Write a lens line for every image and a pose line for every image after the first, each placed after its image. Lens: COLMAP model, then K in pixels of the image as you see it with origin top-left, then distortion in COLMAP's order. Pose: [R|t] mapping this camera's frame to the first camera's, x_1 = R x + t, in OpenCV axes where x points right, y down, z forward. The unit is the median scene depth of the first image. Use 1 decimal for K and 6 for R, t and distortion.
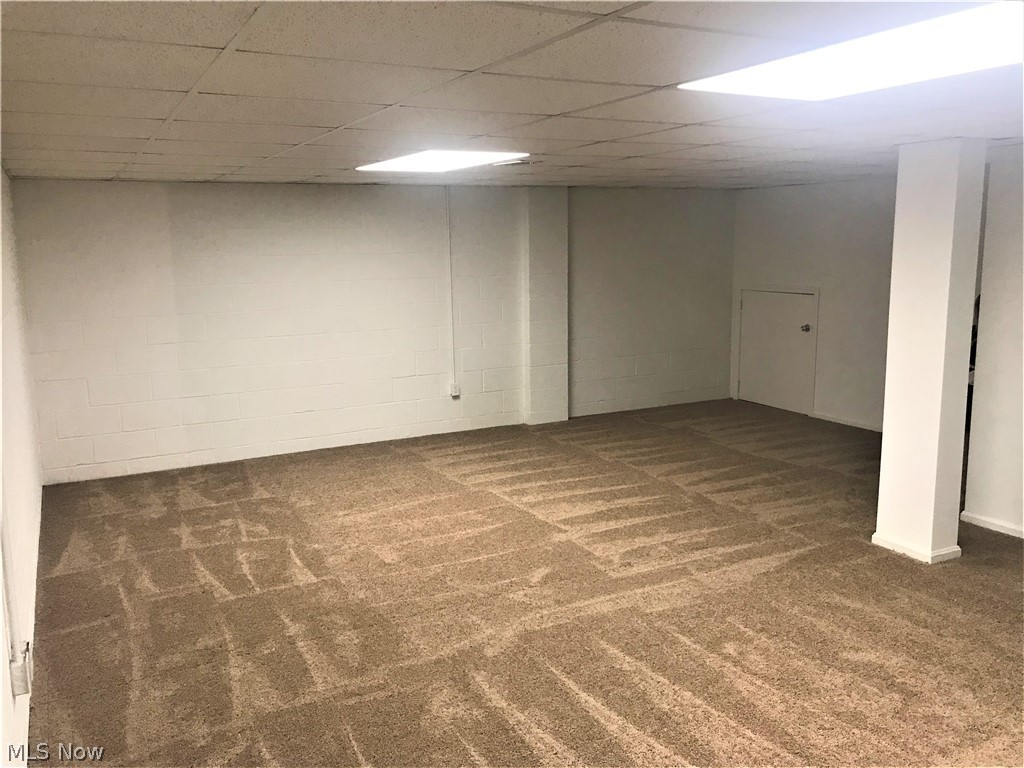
lens RADIAL K [[837.9, 0, 512.0], [0, 837.9, 384.0], [0, 0, 1]] dist [-0.000719, 0.002060]
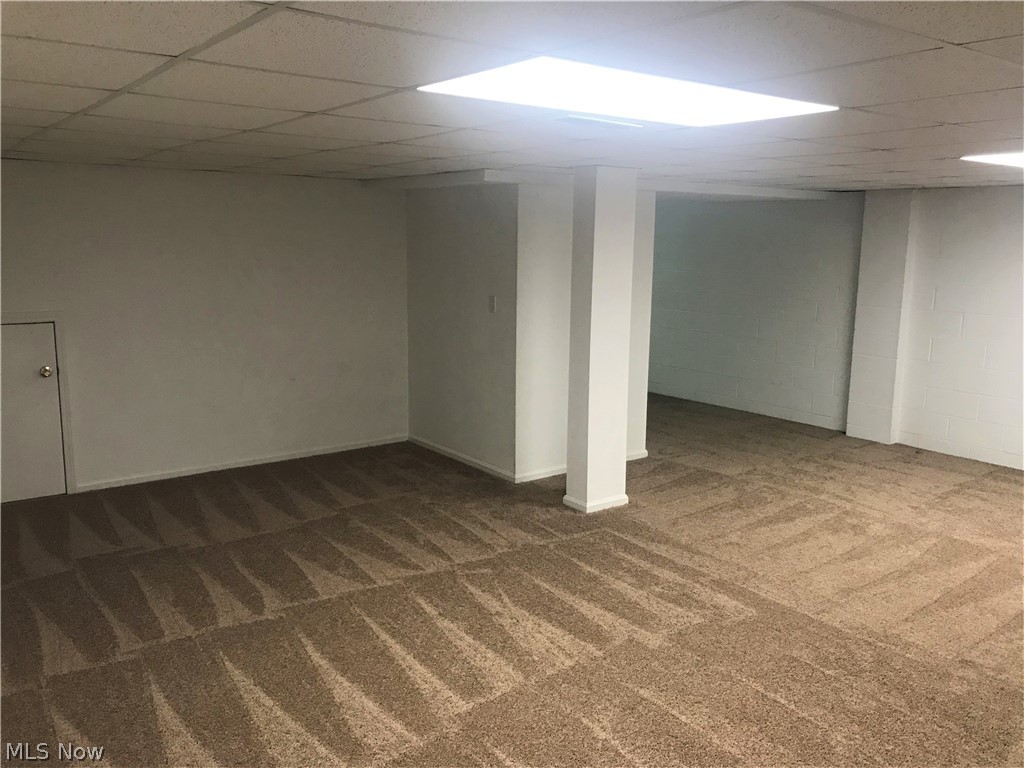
lens RADIAL K [[837.9, 0, 512.0], [0, 837.9, 384.0], [0, 0, 1]] dist [-0.000719, 0.002060]
pose [[-0.160755, -0.159722, 0.973985, -0.558488], [0.151345, 0.971160, 0.184238, -0.182078], [-0.975322, 0.177025, -0.131946, 1.076394]]
